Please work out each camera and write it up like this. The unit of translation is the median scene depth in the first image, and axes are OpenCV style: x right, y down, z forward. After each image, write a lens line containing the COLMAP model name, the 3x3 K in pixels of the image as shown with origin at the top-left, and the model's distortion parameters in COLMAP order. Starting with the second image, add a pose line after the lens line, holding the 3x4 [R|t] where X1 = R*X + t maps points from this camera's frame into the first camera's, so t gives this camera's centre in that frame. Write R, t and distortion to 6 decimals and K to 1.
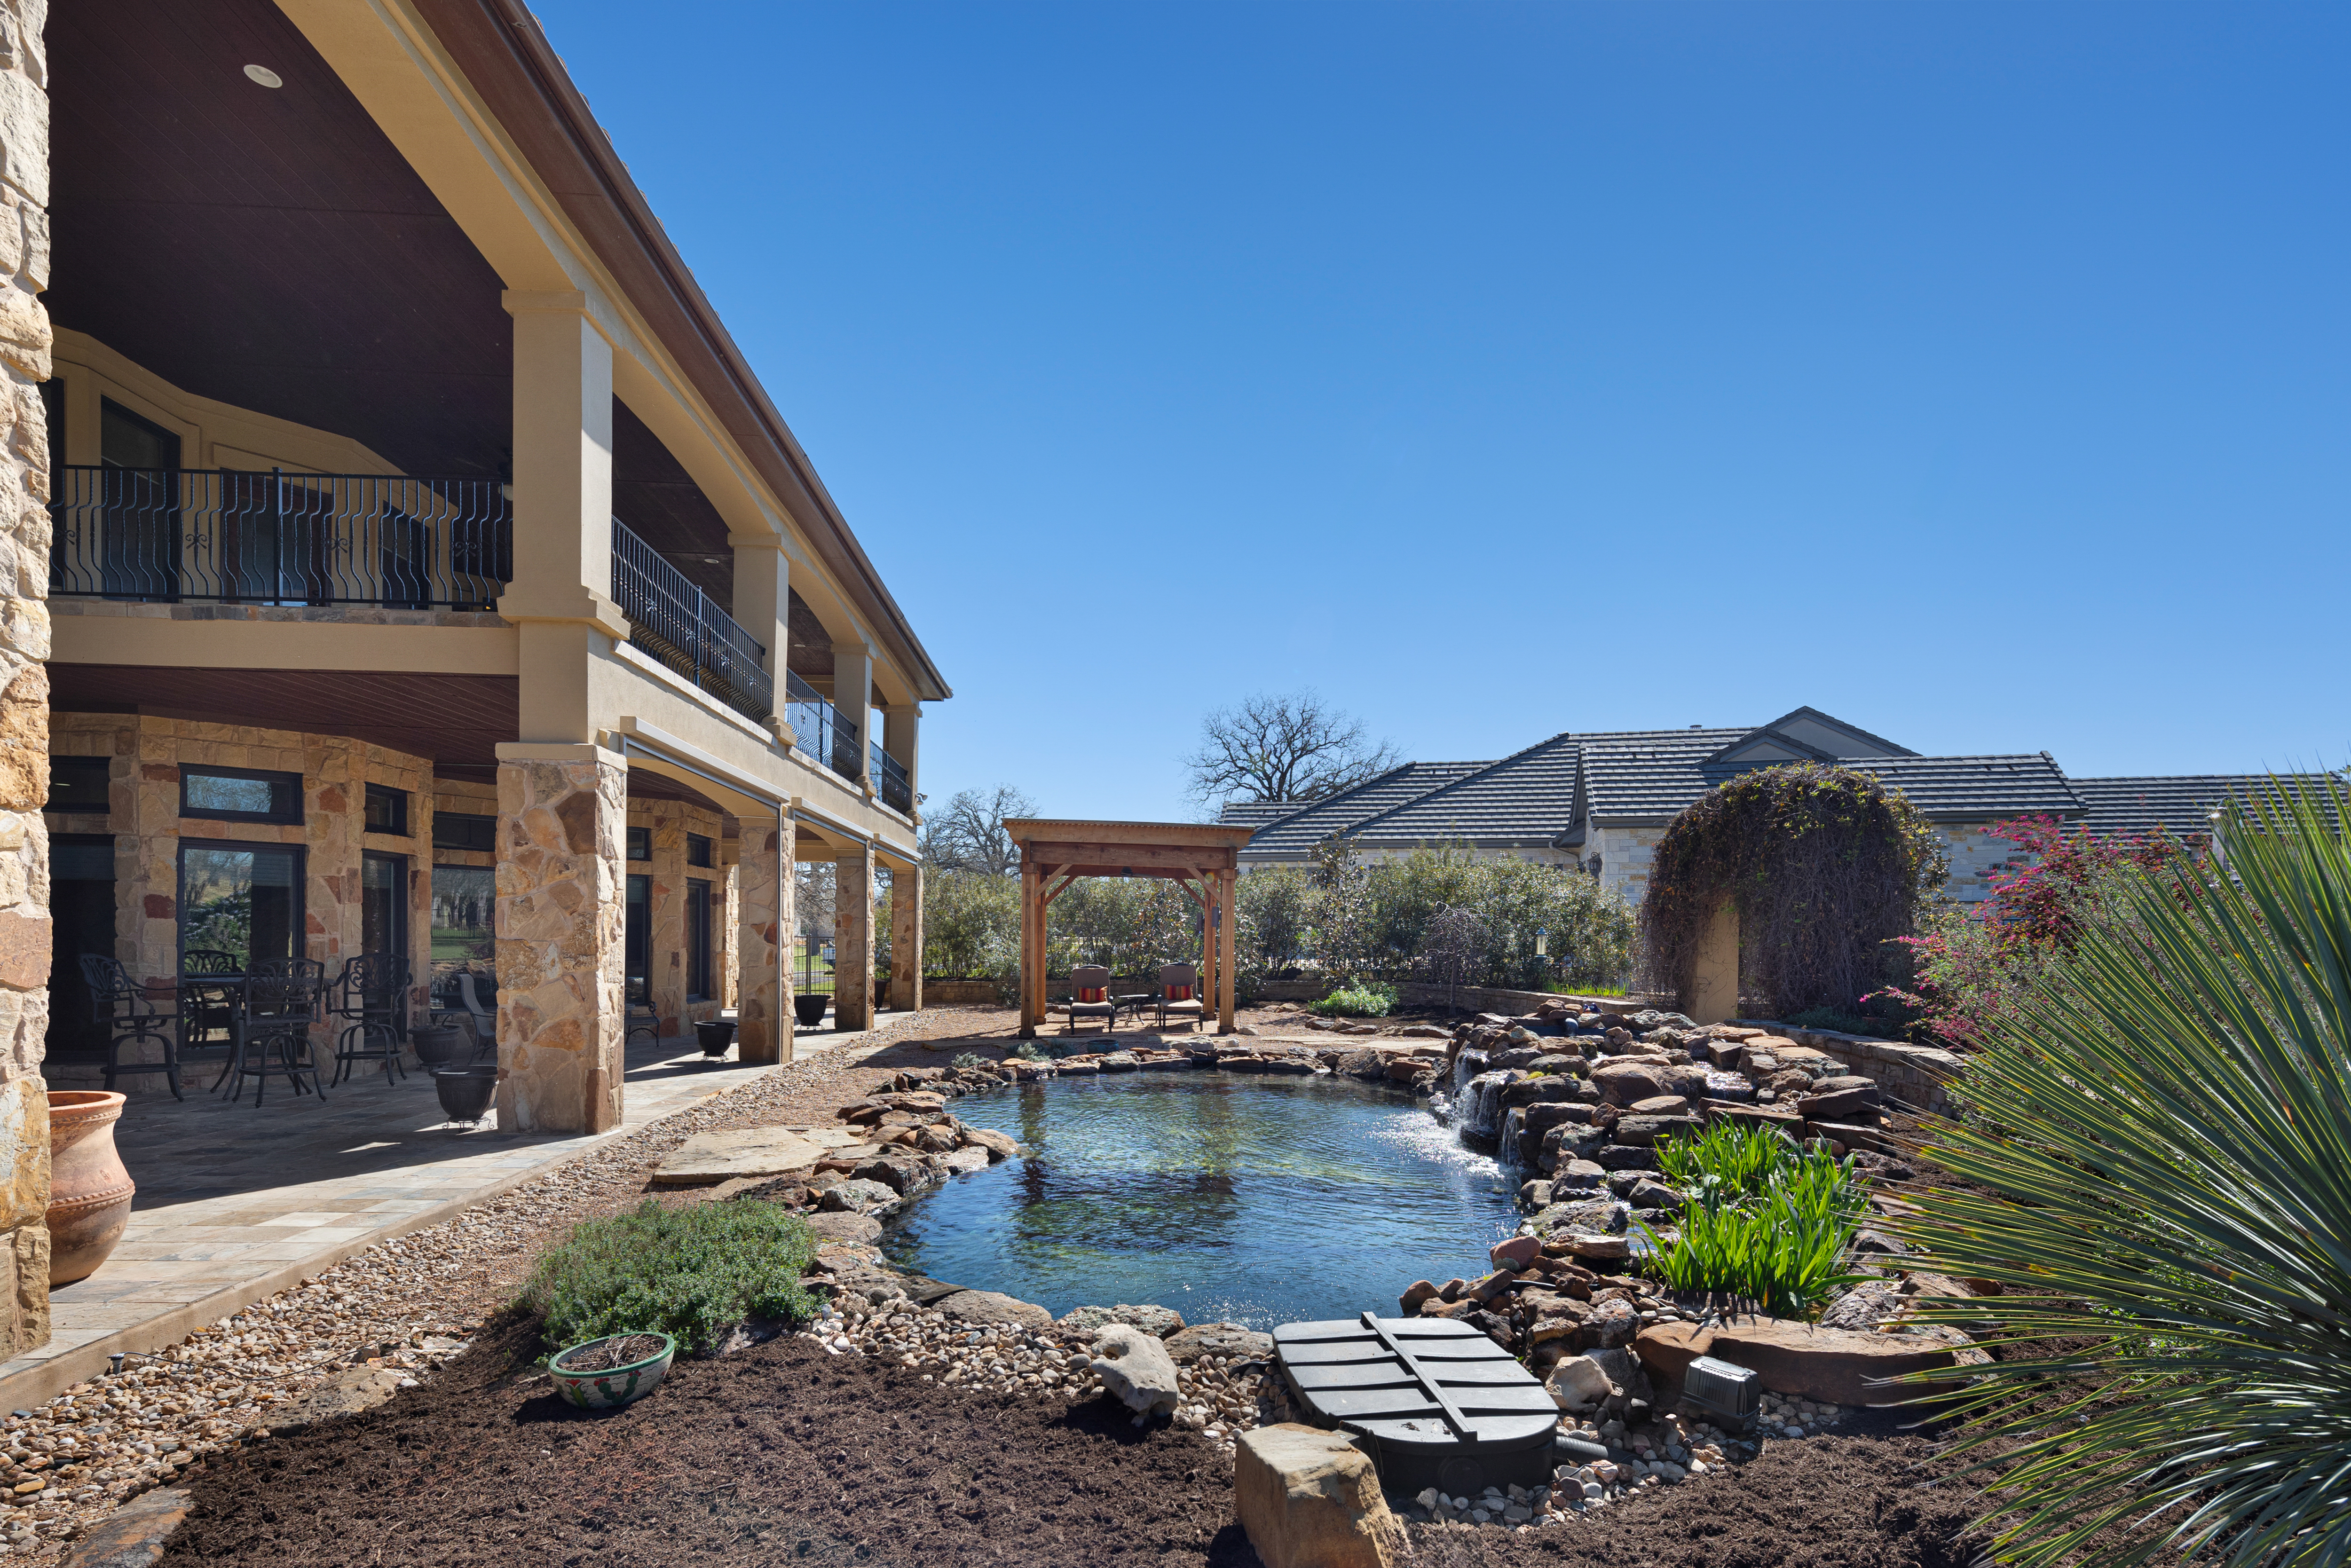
lens RADIAL K [[1142.8, 0, 1173.1], [0, 1142.8, 959.9], [0, 0, 1]] dist [0.001760, 0.000262]
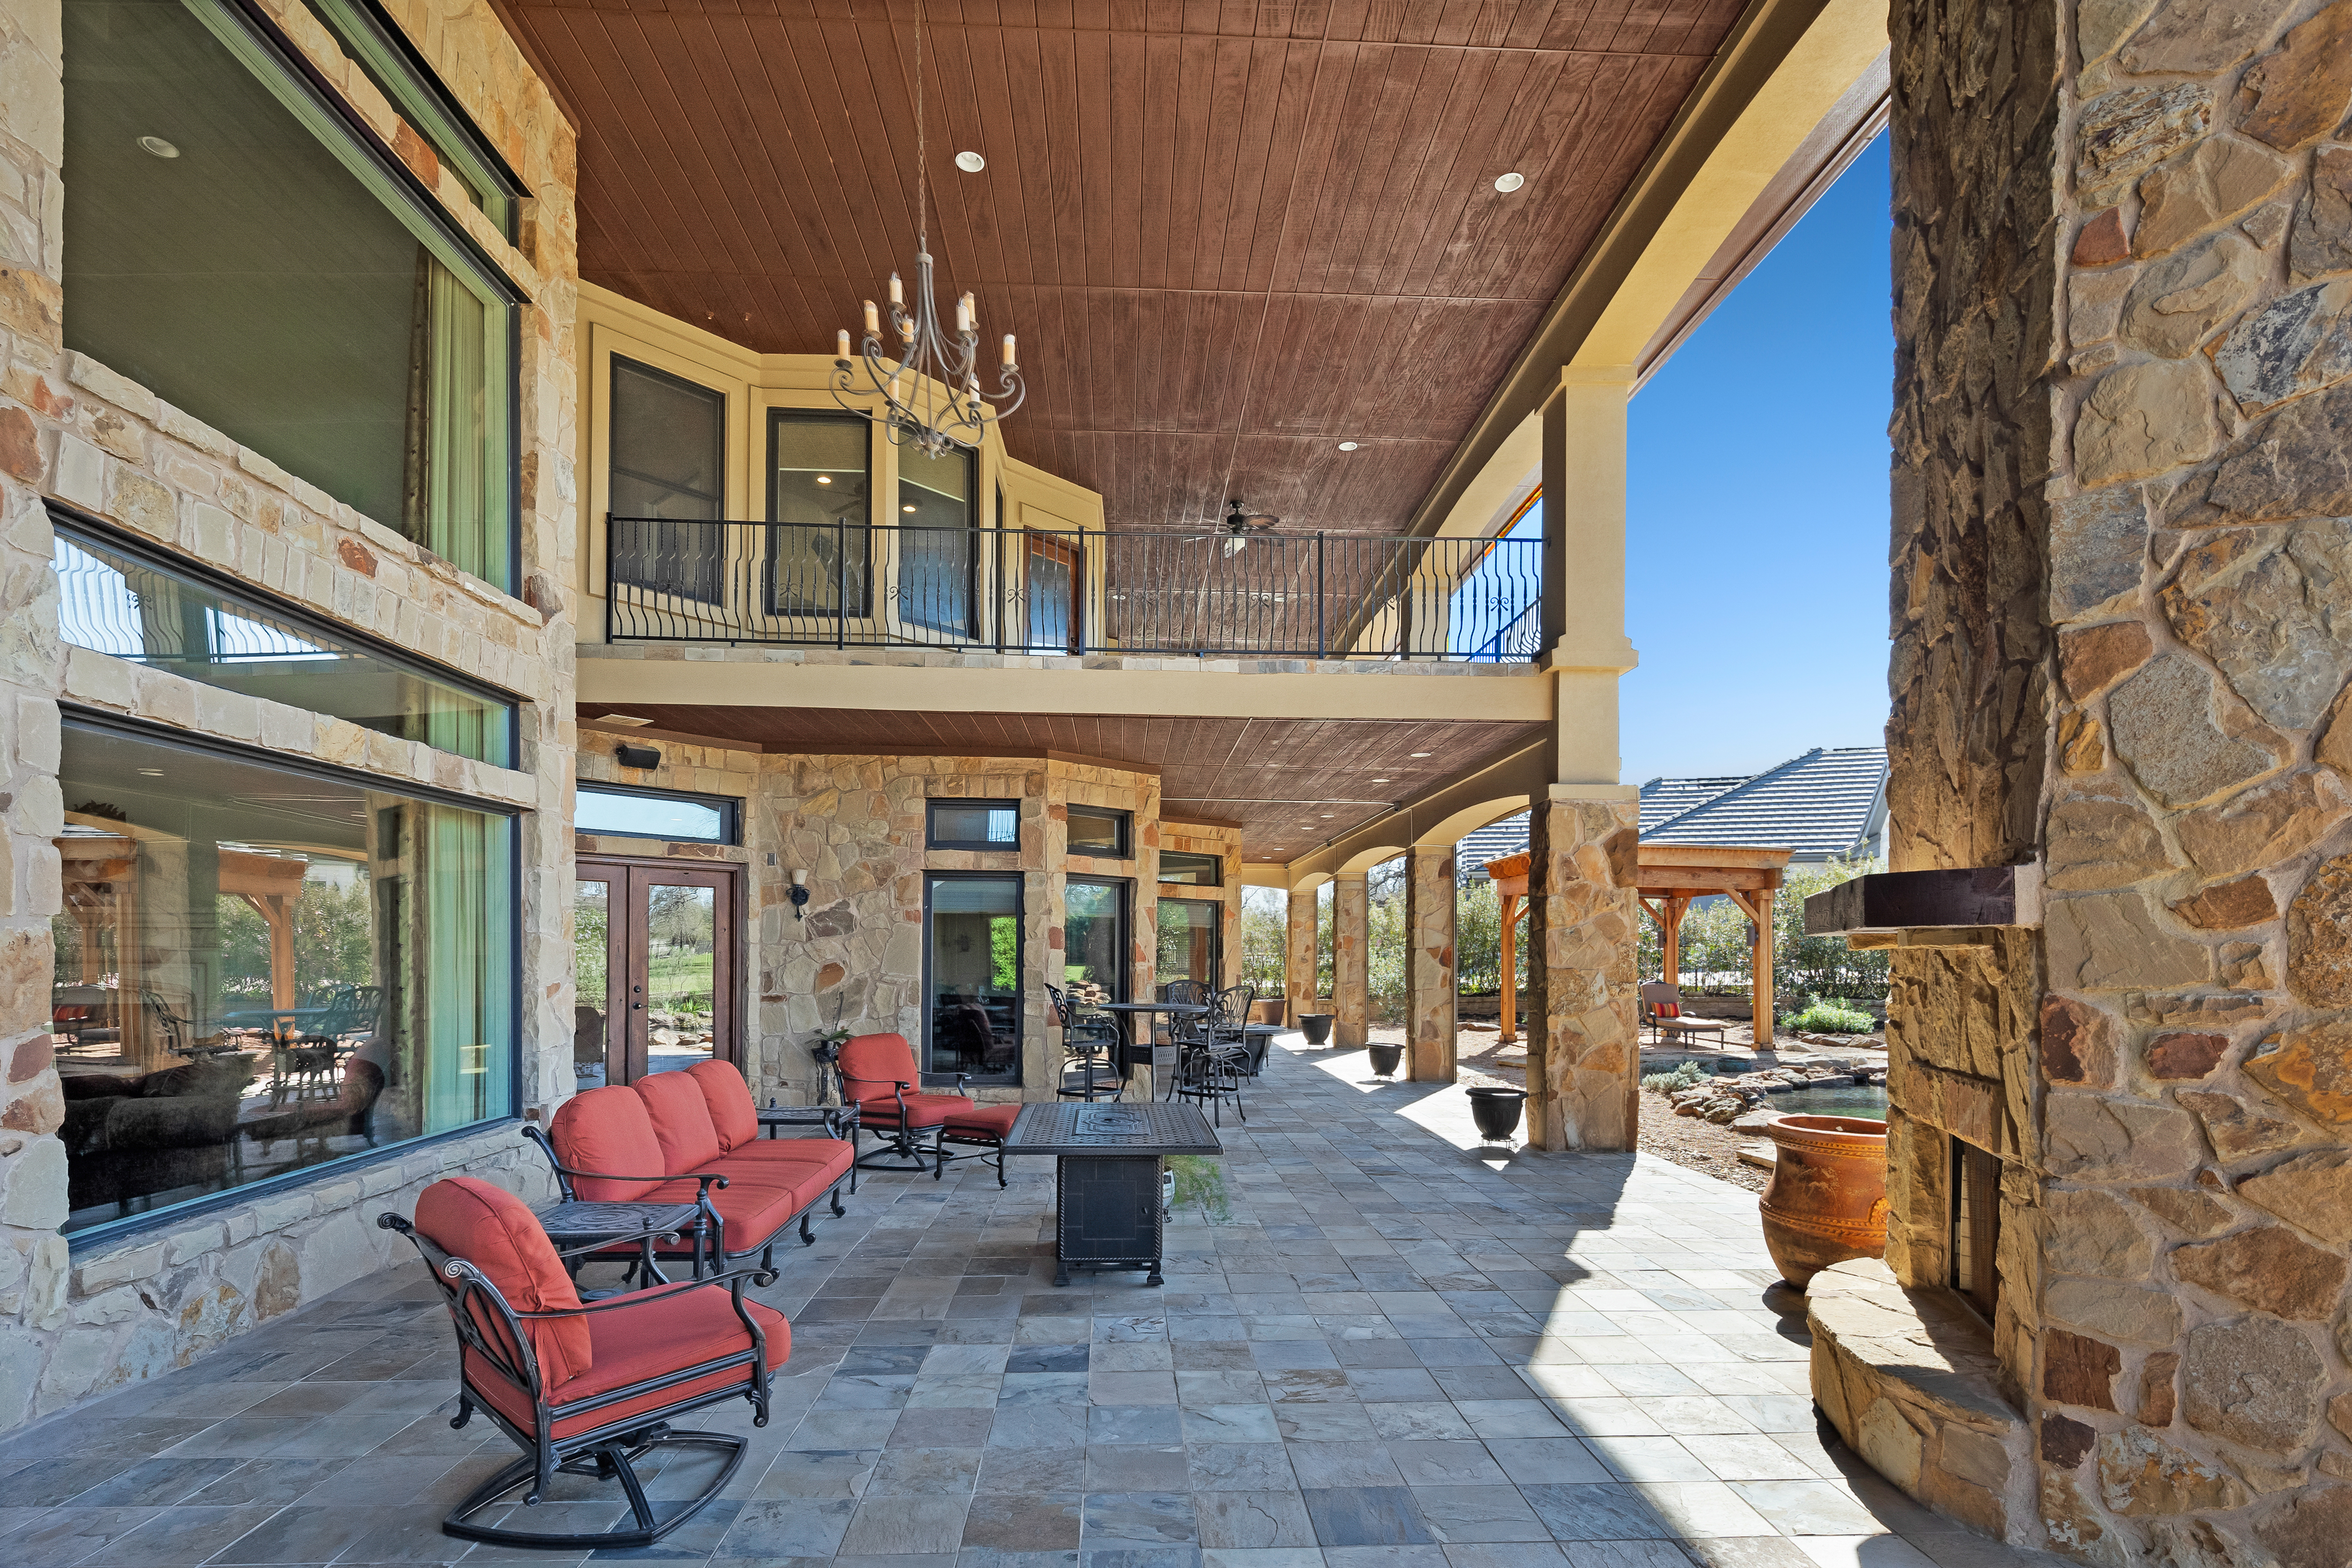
lens RADIAL K [[1143.2, 0, 1173.6], [0, 1143.2, 960.0], [0, 0, 1]] dist [0.001760, 0.000262]
pose [[0.999632, -0.006946, -0.026210, -0.571556], [0.006620, 0.999900, -0.012511, -0.009441], [0.026294, 0.012333, 0.999578, -0.045134]]
